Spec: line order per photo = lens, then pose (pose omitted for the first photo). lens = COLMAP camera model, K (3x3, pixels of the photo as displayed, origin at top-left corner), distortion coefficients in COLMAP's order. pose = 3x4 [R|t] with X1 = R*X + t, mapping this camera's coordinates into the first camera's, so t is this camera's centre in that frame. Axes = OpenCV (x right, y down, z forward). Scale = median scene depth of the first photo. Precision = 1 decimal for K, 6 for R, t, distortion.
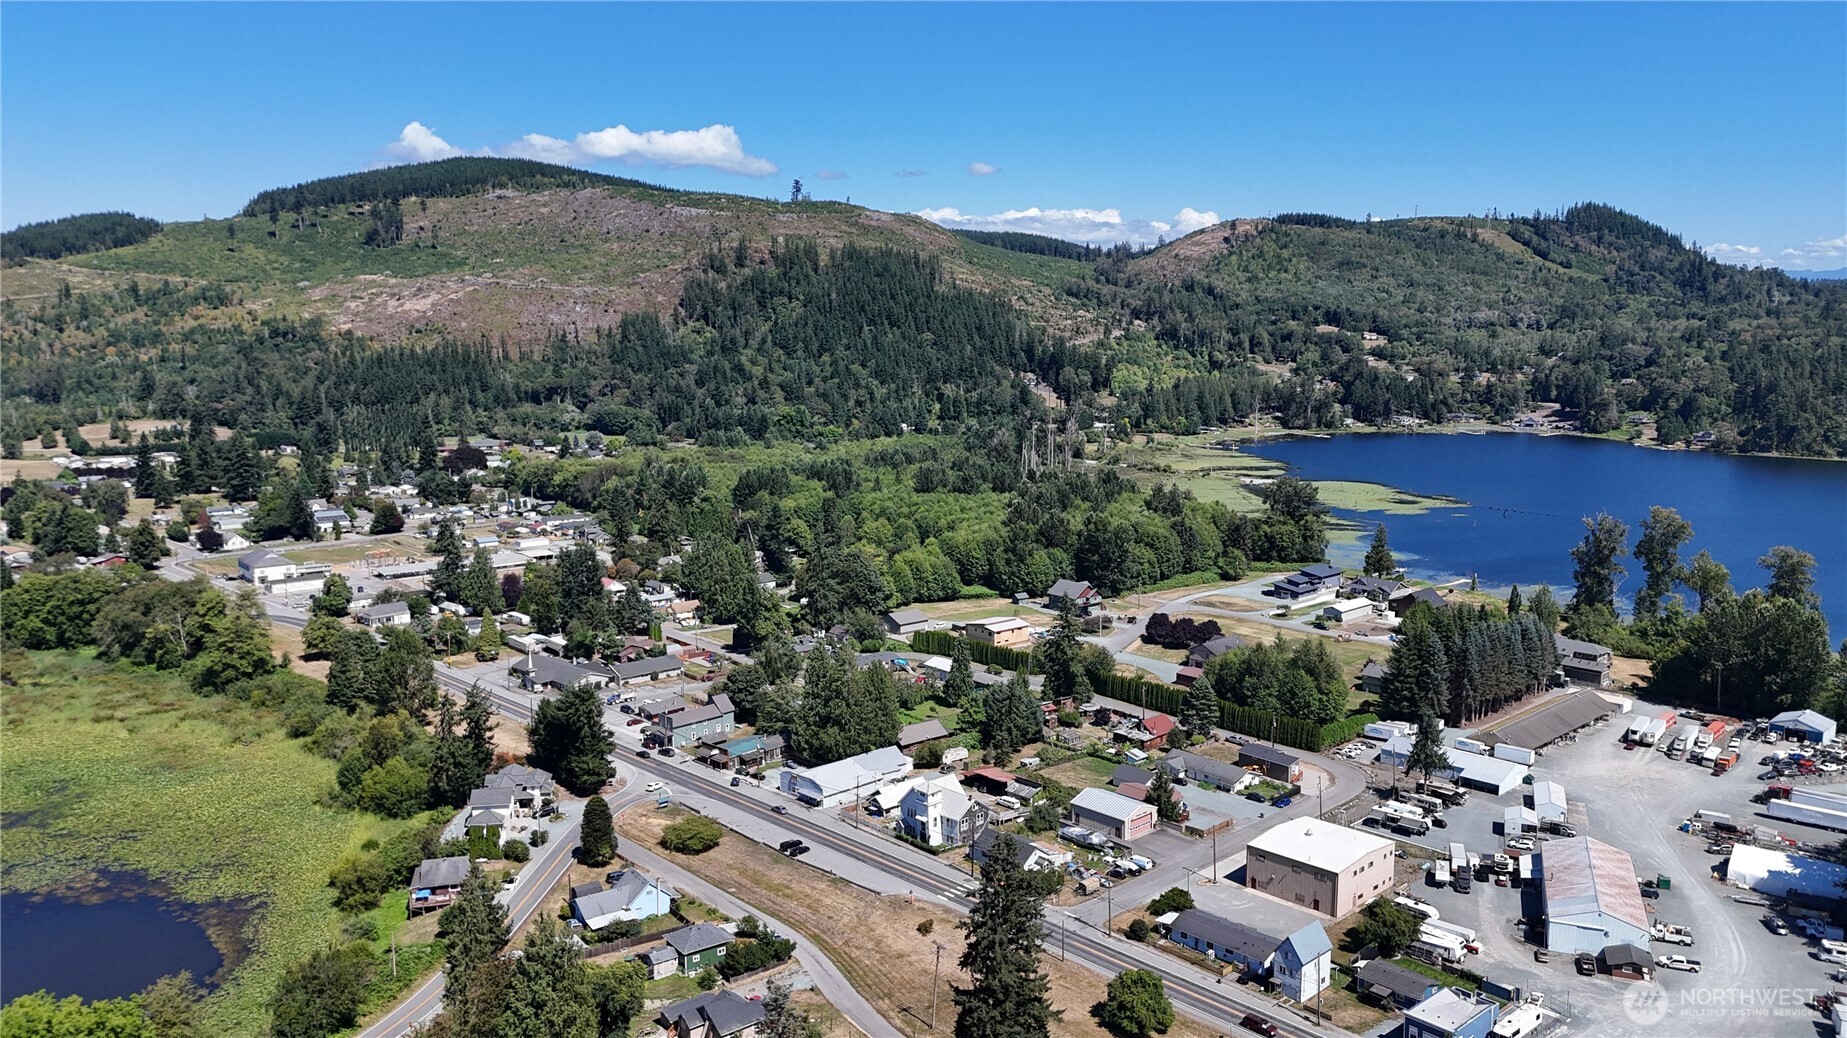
lens RADIAL K [[1423.0, 0, 923.5], [0, 1423.0, 519.0], [0, 0, 1]] dist [0.003599, -0.070788]
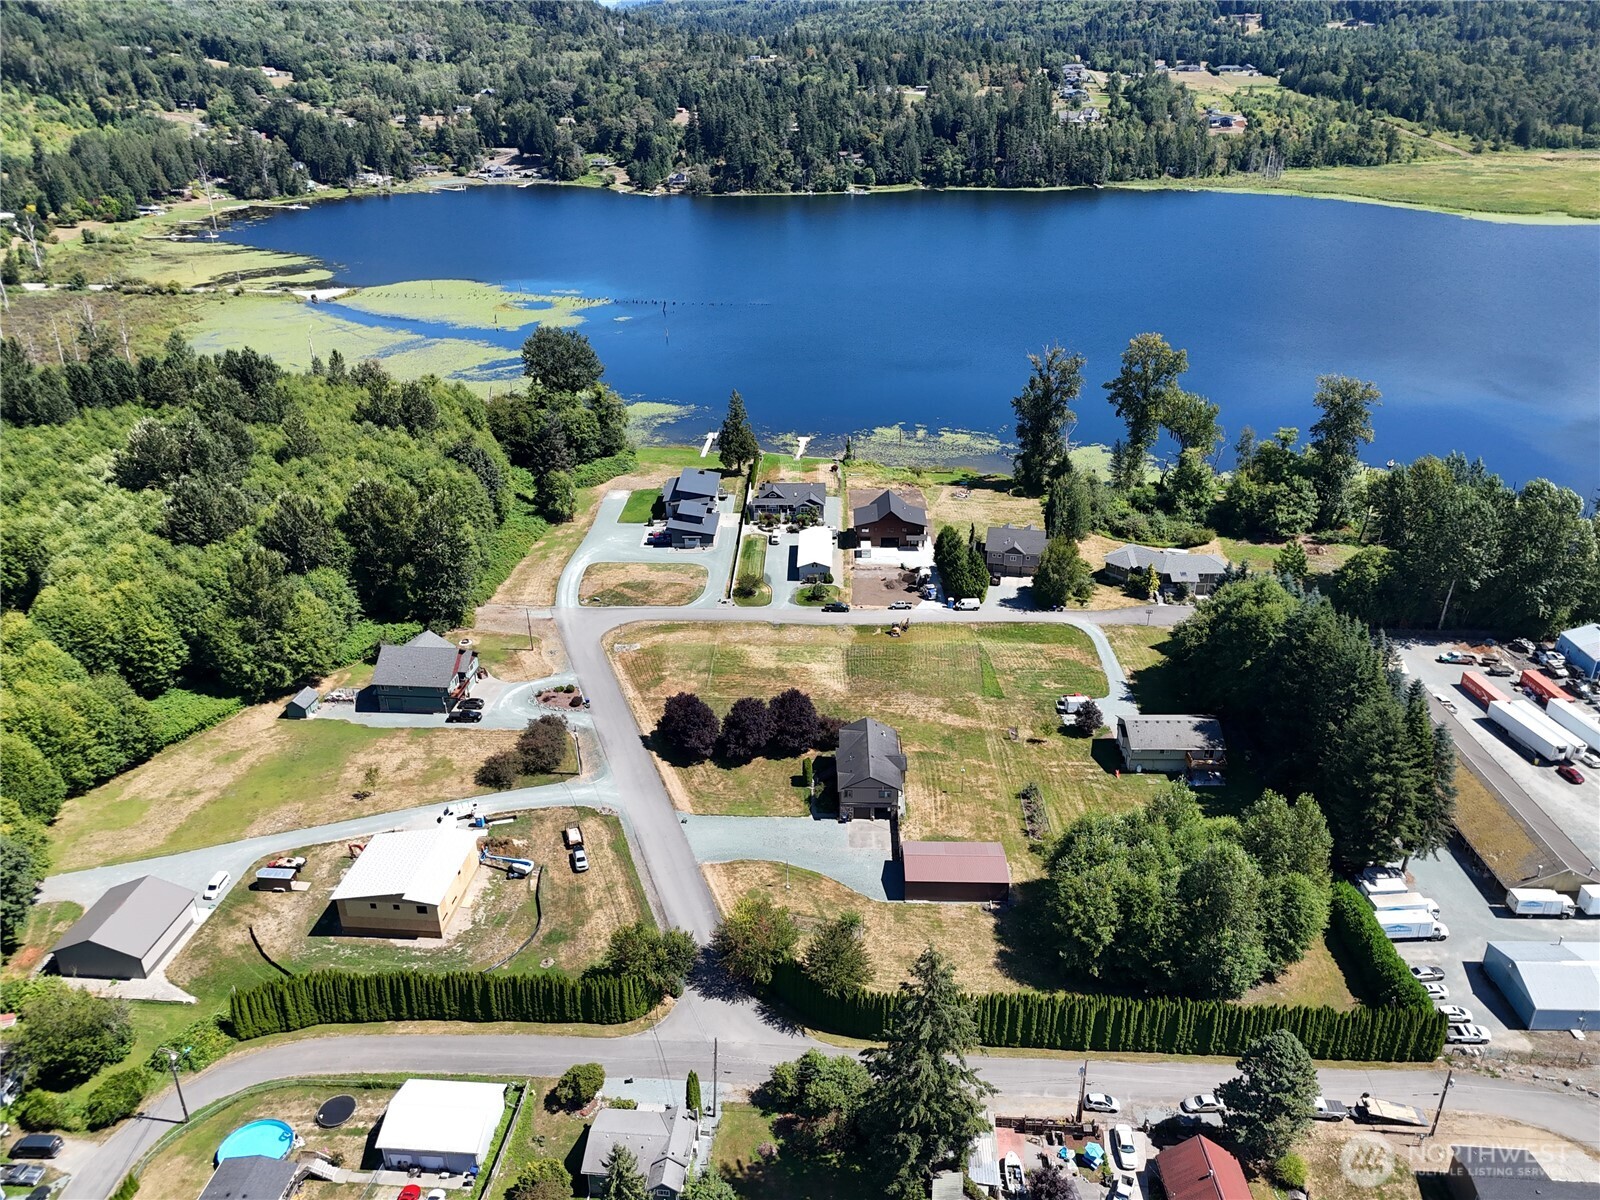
lens RADIAL K [[1168.8, 0, 800.0], [0, 1168.8, 600.0], [0, 0, 1]] dist [0.002347, -0.002695]
pose [[0.695863, -0.301630, 0.651762, -0.027998], [0.093355, 0.937817, 0.334342, -0.041906], [-0.712081, -0.171811, 0.680751, 0.273633]]
